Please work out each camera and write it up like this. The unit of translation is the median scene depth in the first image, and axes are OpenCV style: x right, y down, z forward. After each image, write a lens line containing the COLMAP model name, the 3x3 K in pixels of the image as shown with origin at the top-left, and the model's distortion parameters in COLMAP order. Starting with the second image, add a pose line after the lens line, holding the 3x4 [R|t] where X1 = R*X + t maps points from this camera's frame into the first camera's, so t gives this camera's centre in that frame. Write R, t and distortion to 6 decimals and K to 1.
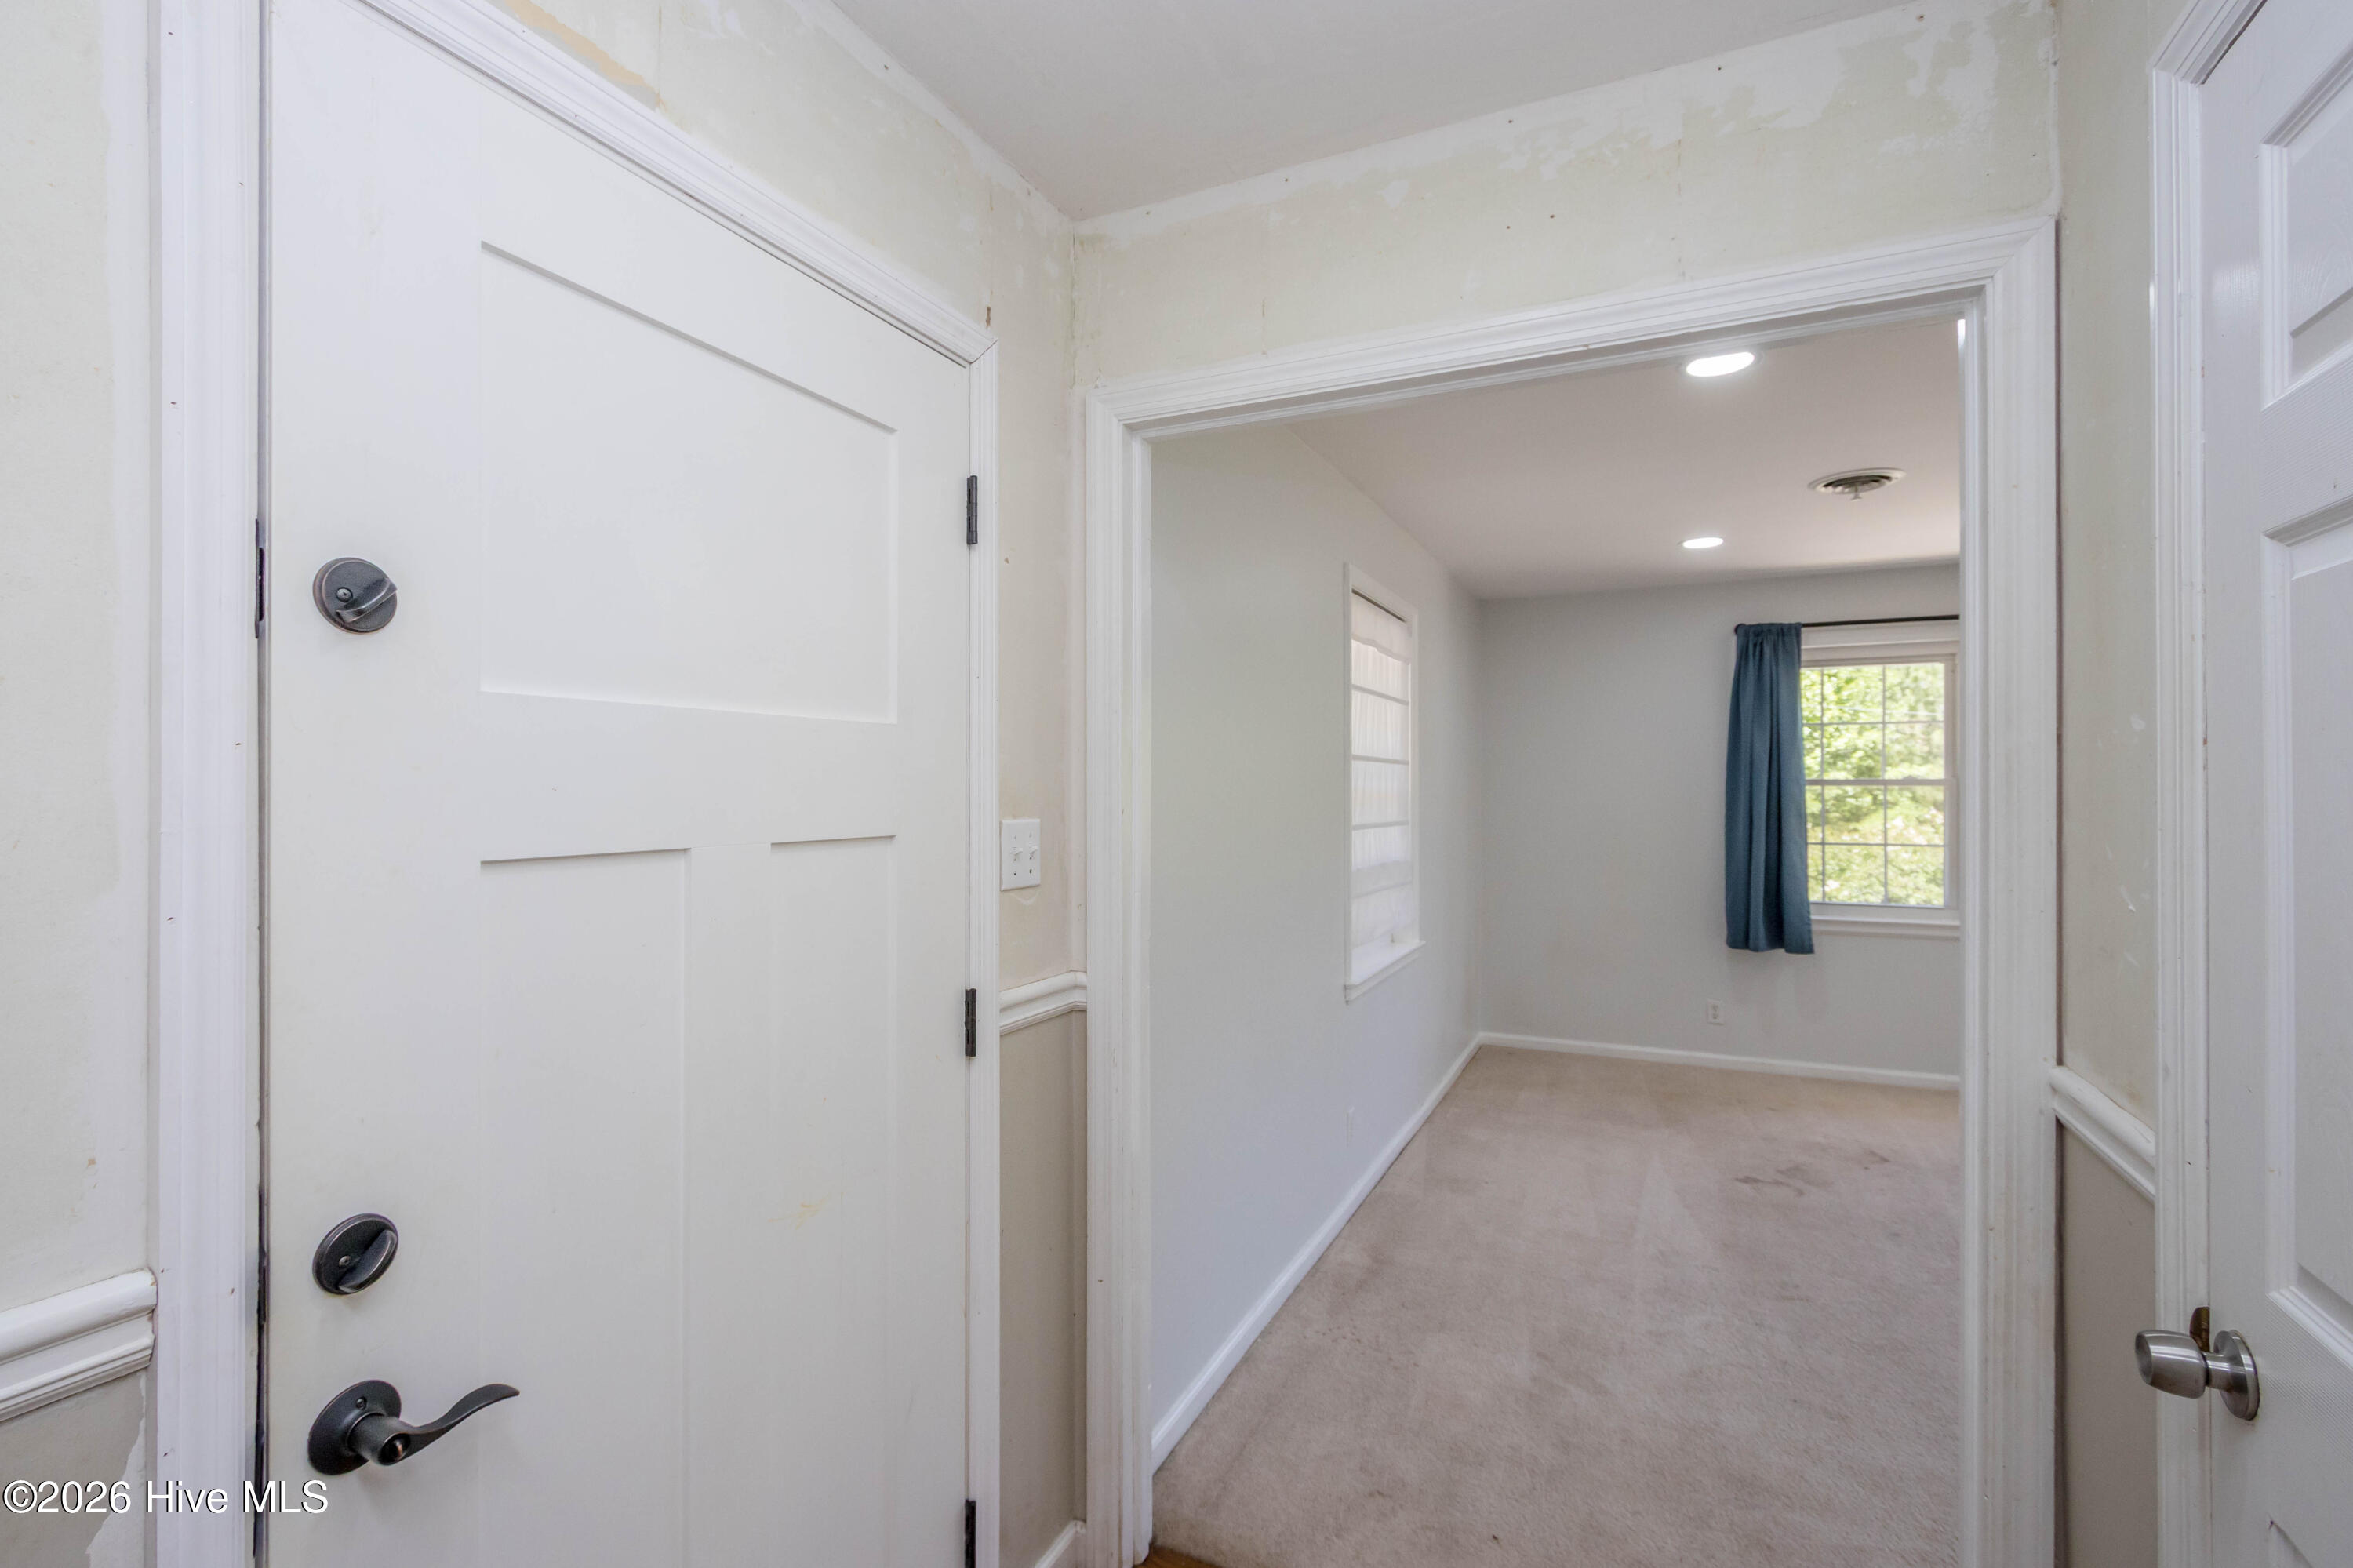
lens RADIAL K [[1089.3, 0, 1153.4], [0, 1089.3, 787.7], [0, 0, 1]] dist [0.003159, 0.000522]
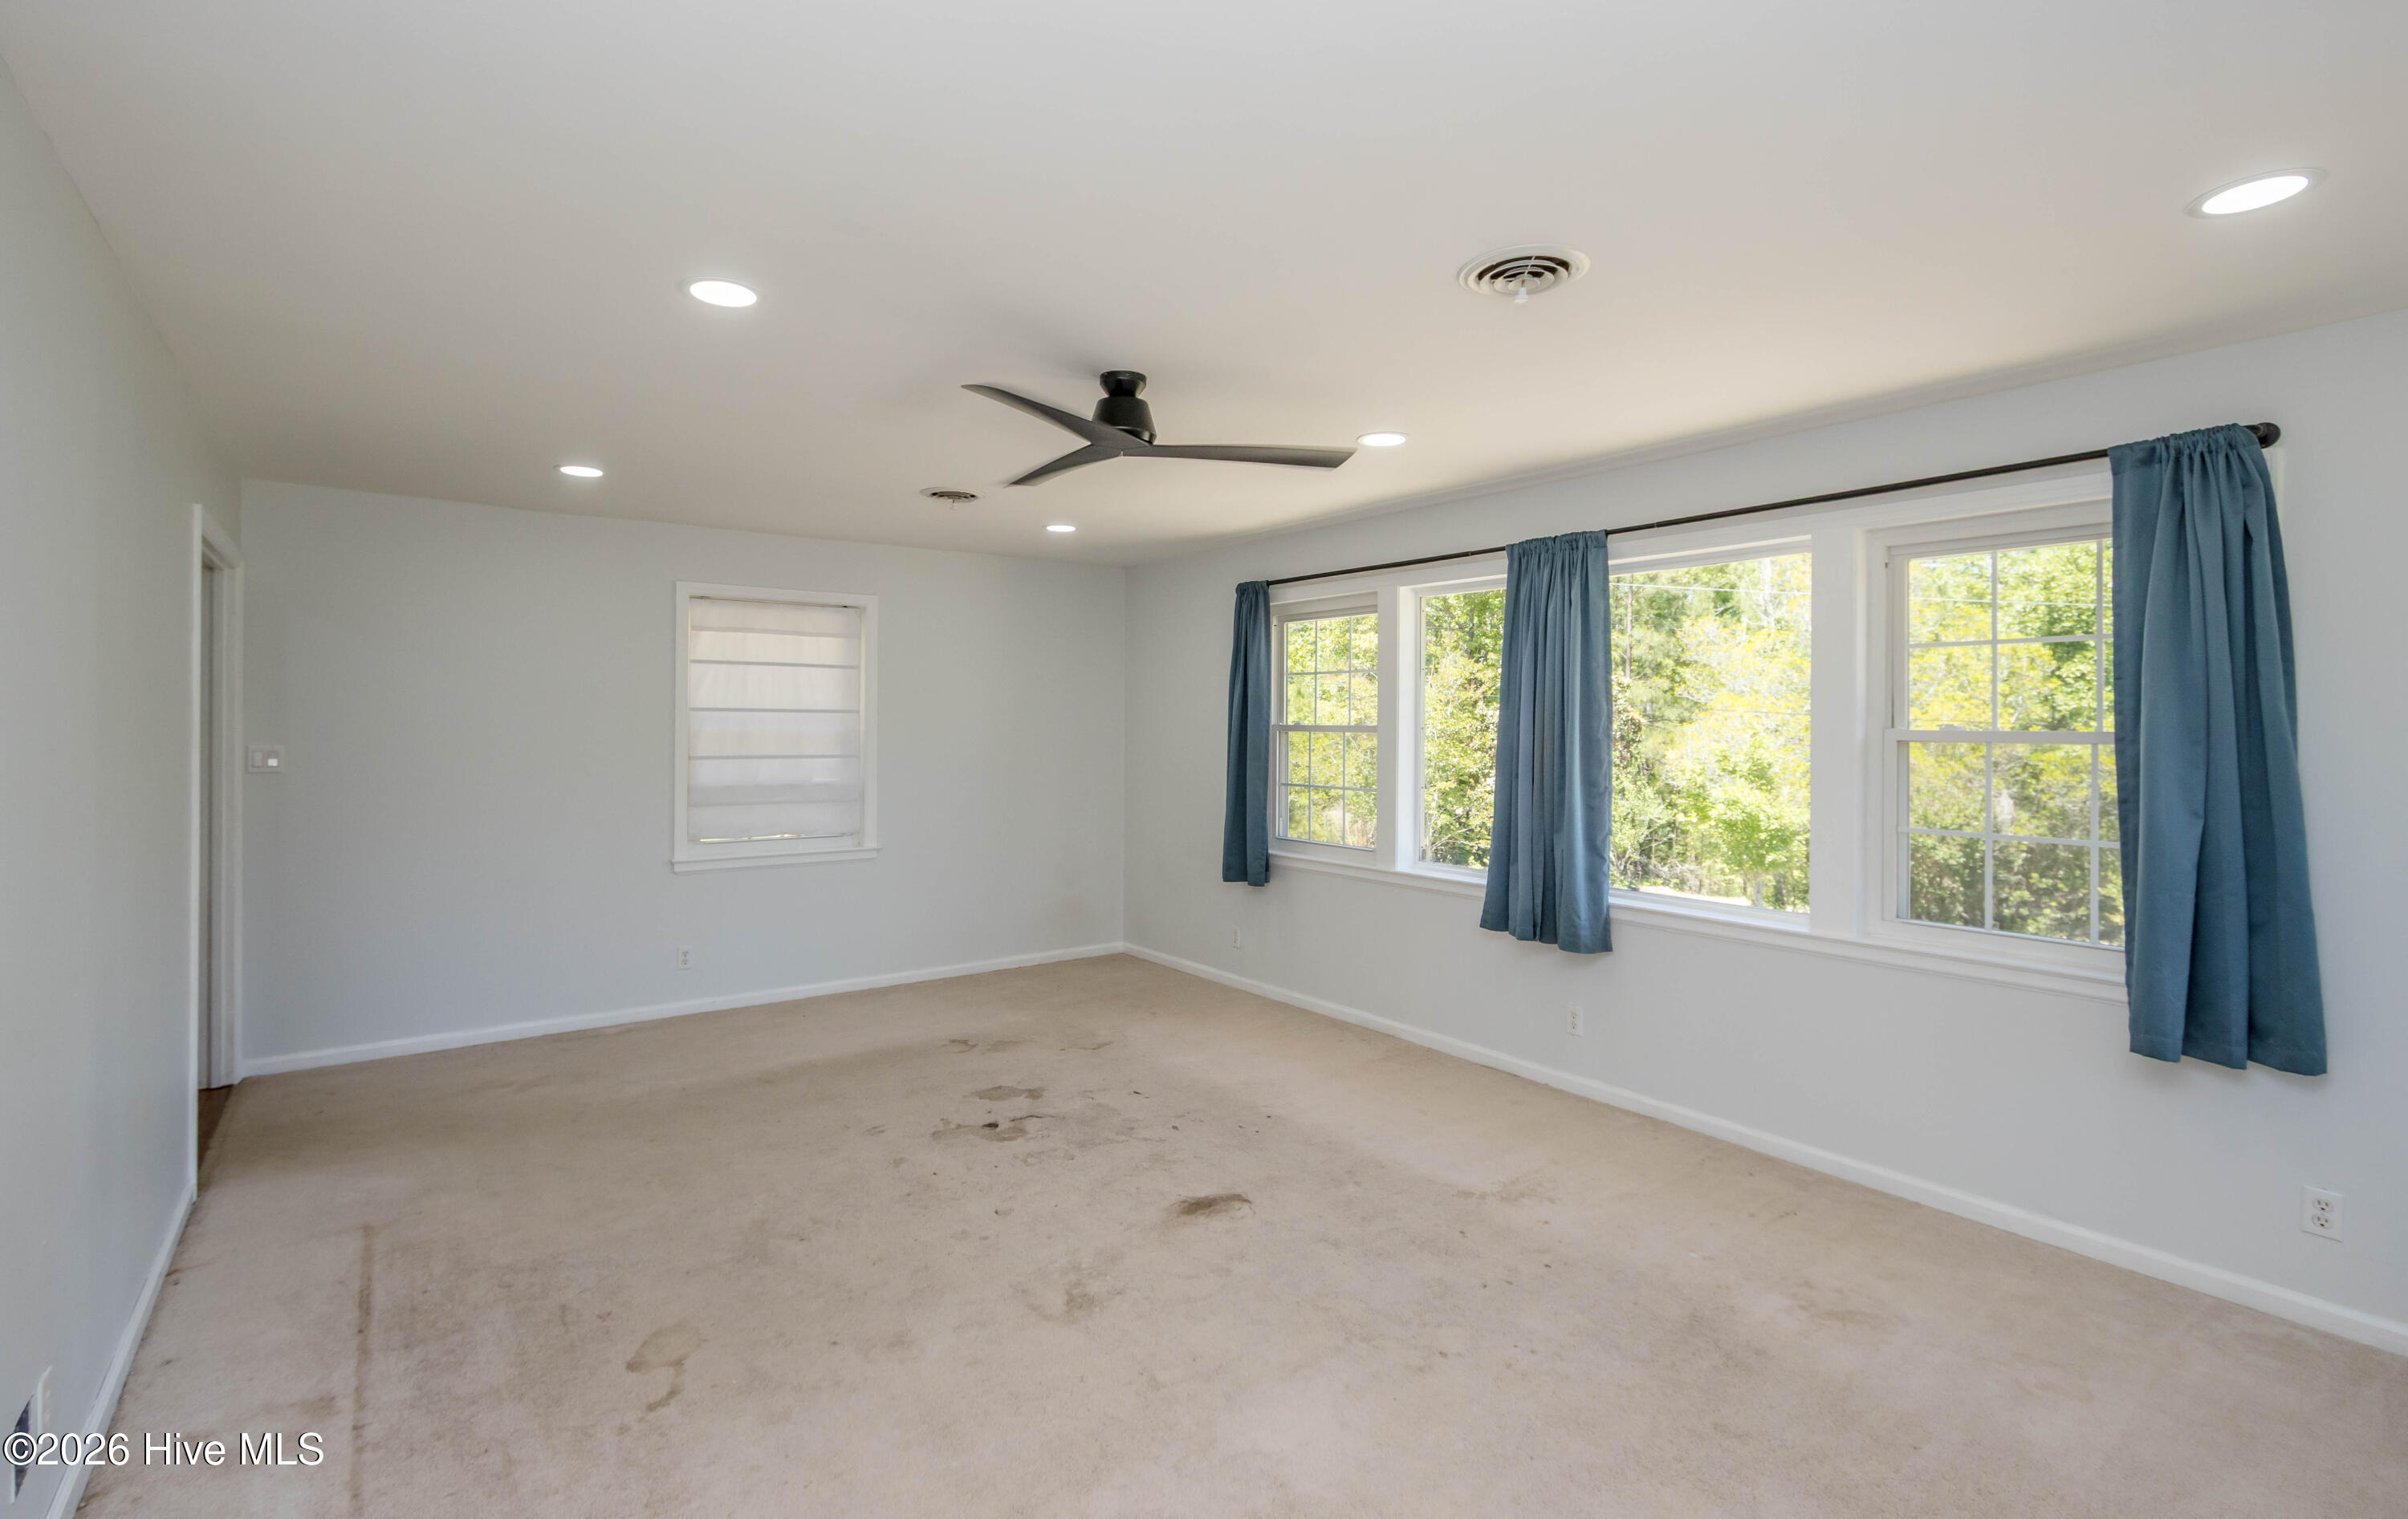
lens RADIAL K [[1092.3, 0, 1168.1], [0, 1092.3, 722.8], [0, 0, 1]] dist [0.001099, 0.000093]
pose [[0.876945, 0.005678, -0.480558, 1.125367], [-0.007034, 0.999975, -0.001021, -0.009275], [0.480540, 0.004275, 0.876962, 0.000371]]
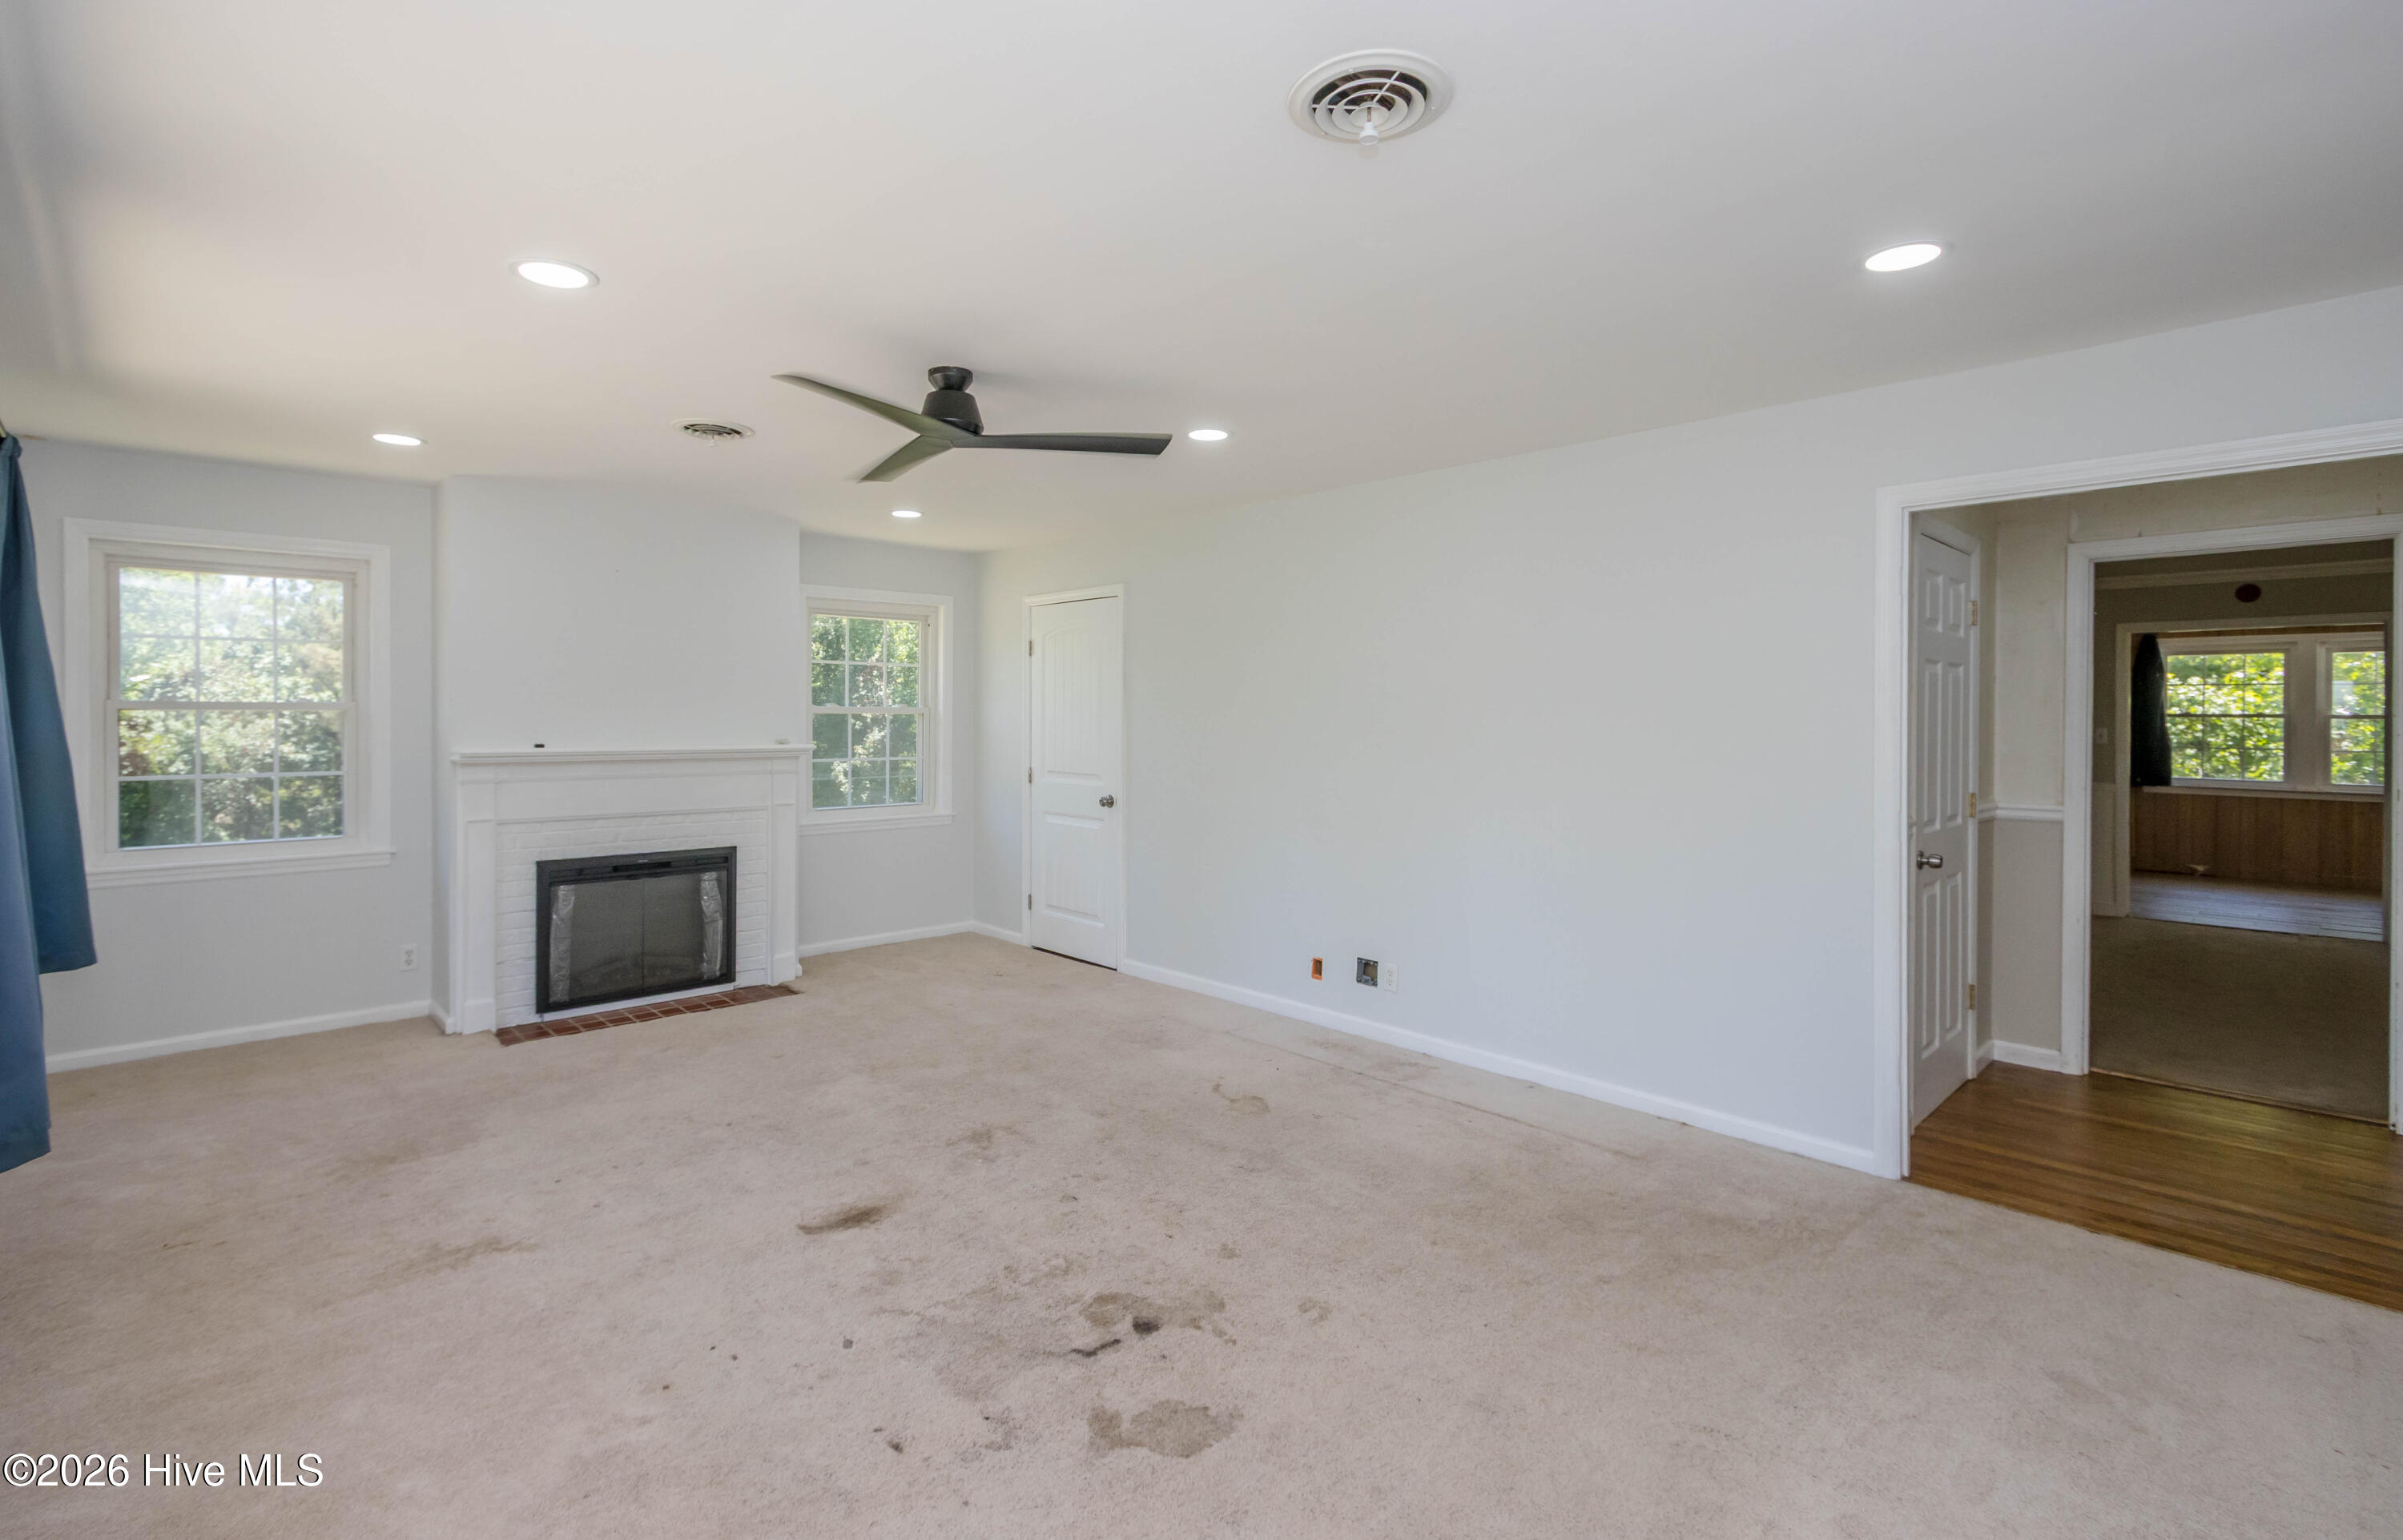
lens RADIAL K [[1103.0, 0, 1181.5], [0, 1103.0, 722.4], [0, 0, 1]] dist [0.003048, 0.000335]
pose [[-0.935399, -0.006377, 0.353537, 0.415657], [-0.004053, 0.999965, 0.007314, 0.000551], [-0.353571, 0.005408, -0.935392, 1.142803]]
